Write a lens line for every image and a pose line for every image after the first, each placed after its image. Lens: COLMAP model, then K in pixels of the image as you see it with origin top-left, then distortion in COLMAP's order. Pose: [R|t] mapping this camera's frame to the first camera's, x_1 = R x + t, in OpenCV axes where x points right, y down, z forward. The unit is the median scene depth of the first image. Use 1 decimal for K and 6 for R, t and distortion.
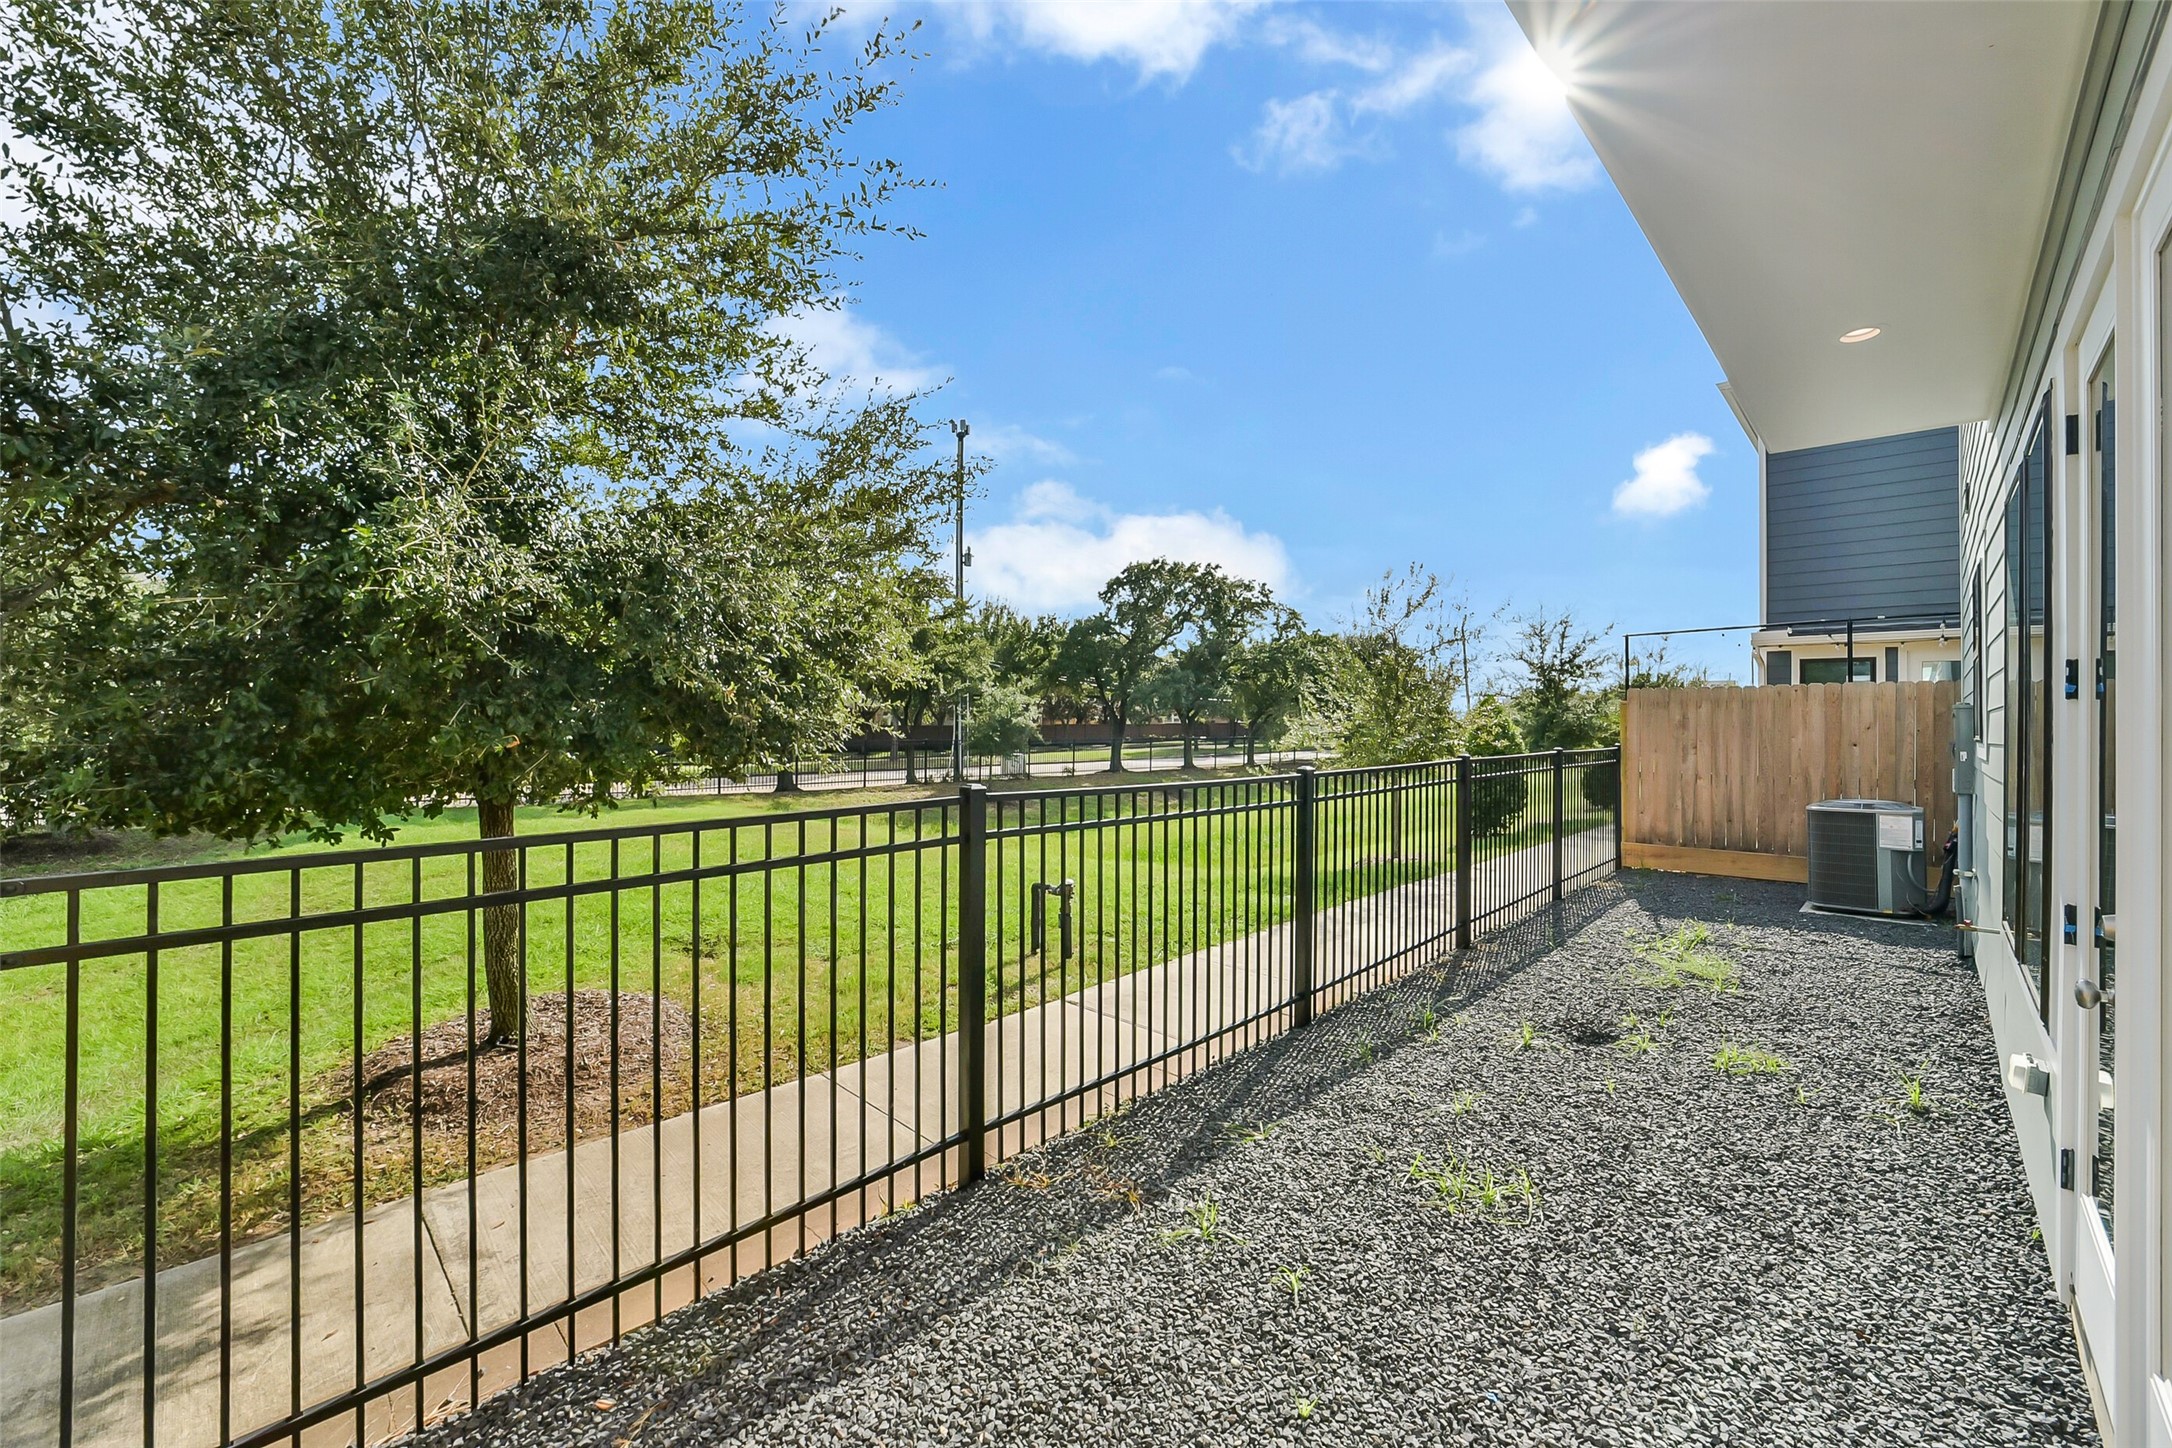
lens RADIAL K [[859.8, 0, 1094.3], [0, 859.8, 714.4], [0, 0, 1]] dist [-0.035793, 0.008069]
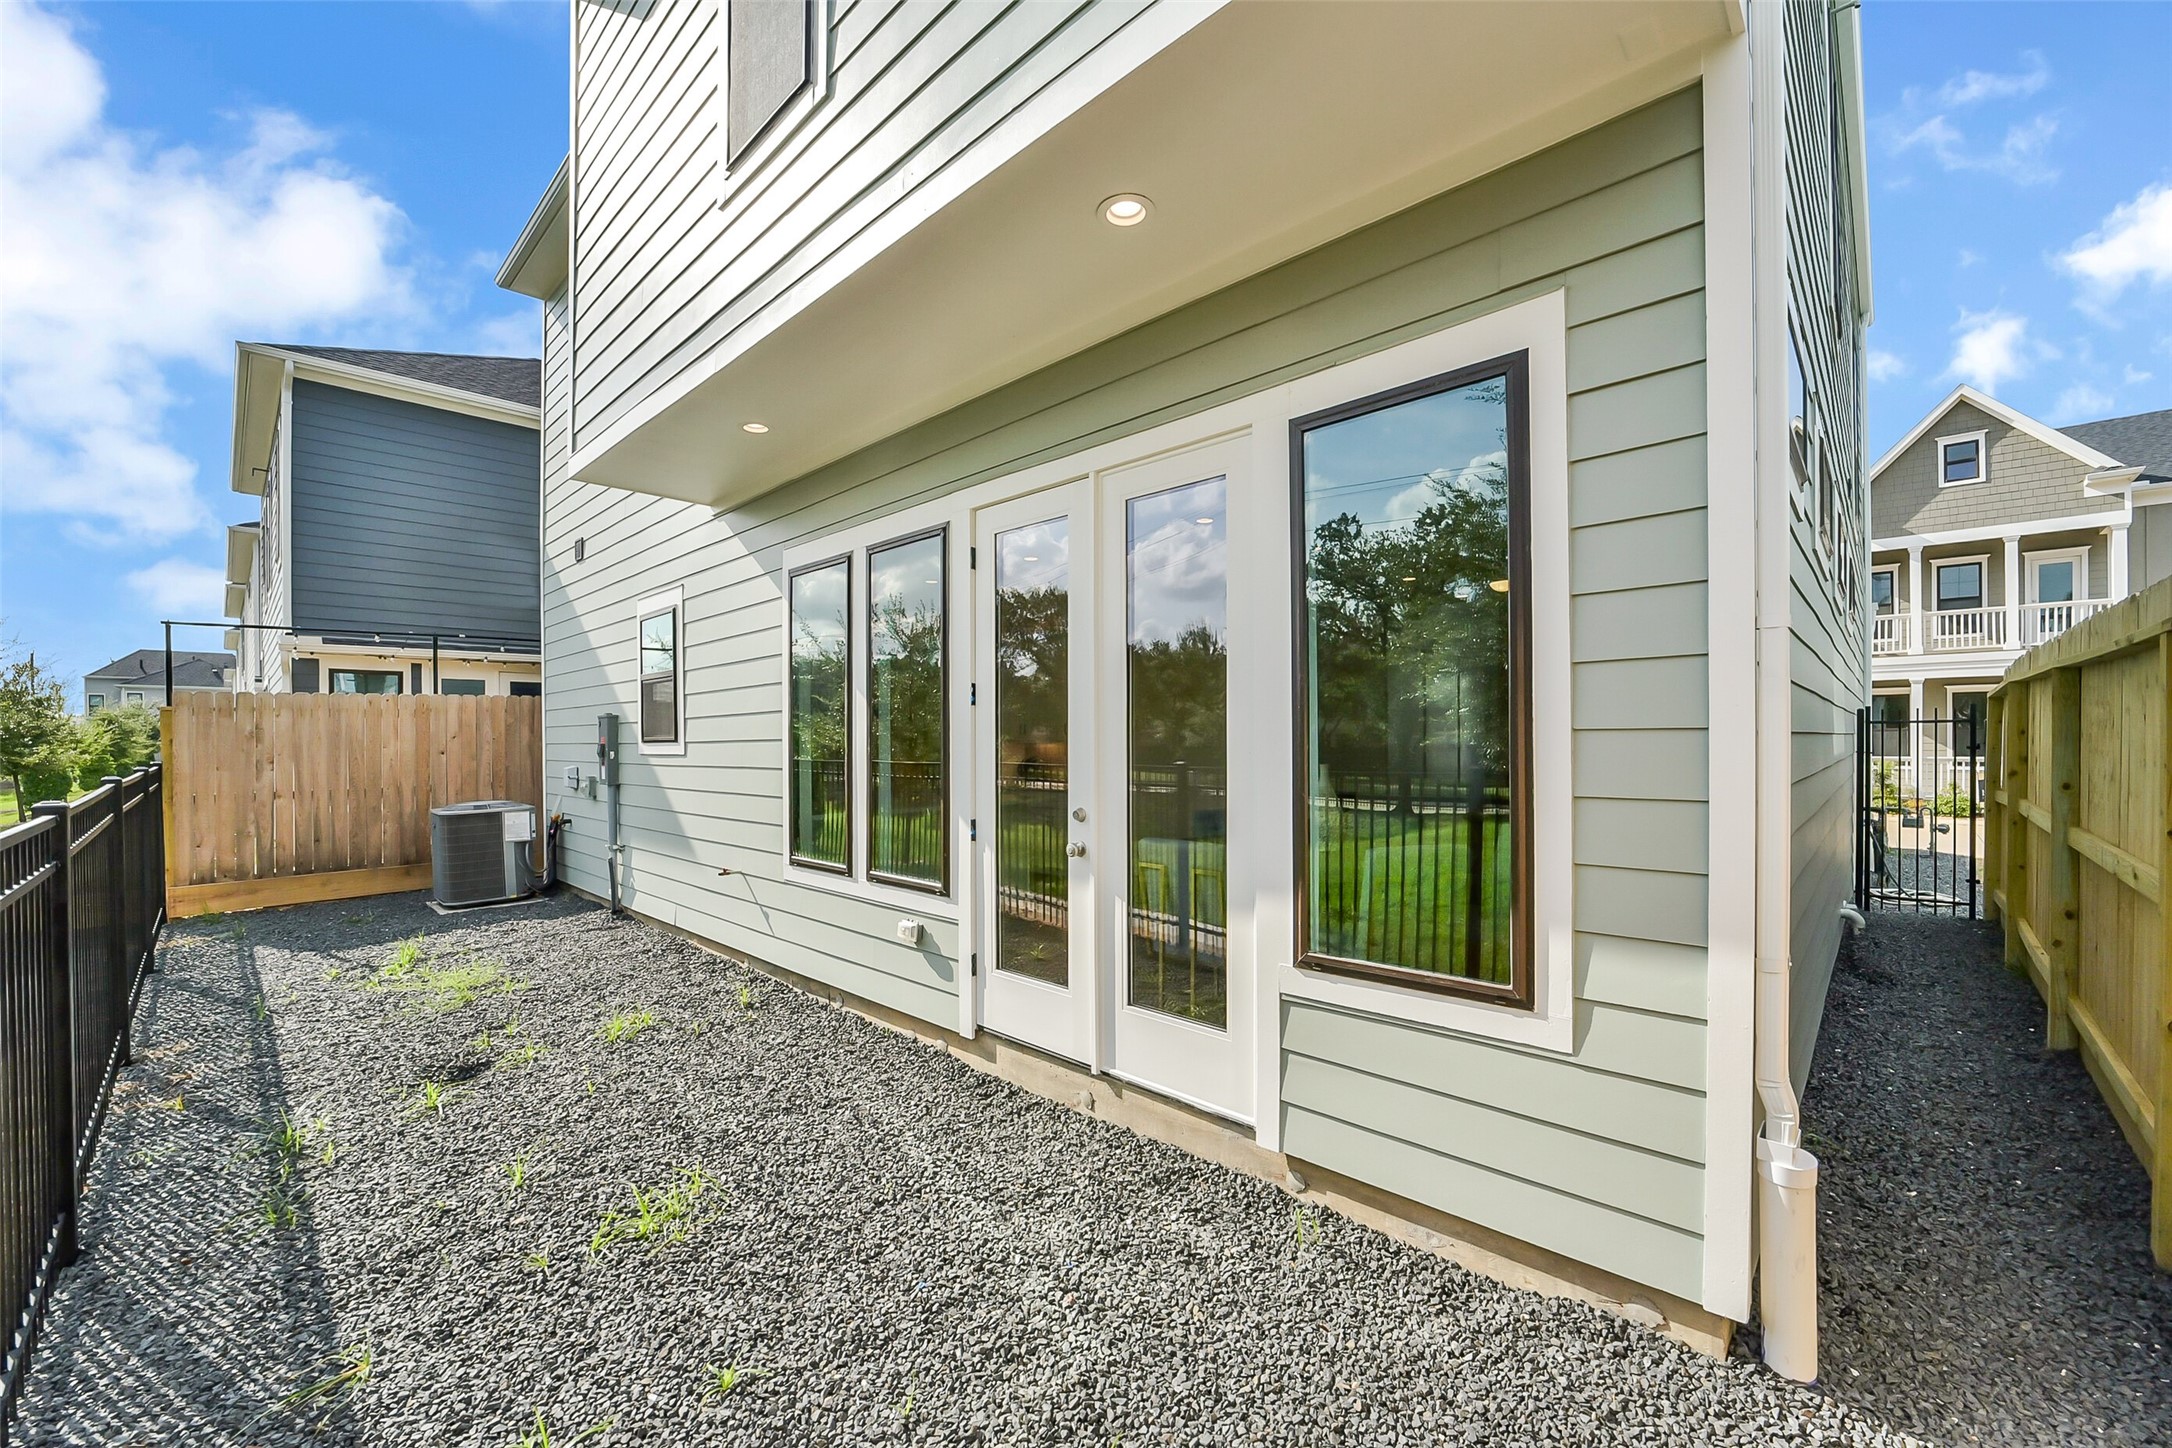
lens RADIAL K [[859.8, 0, 1093.2], [0, 859.8, 736.4], [0, 0, 1]] dist [-0.035793, 0.008069]
pose [[-0.013371, -0.007346, 0.999884, -0.271695], [0.003112, 0.999968, 0.007388, 0.016114], [-0.999906, 0.003210, -0.013347, 0.298376]]
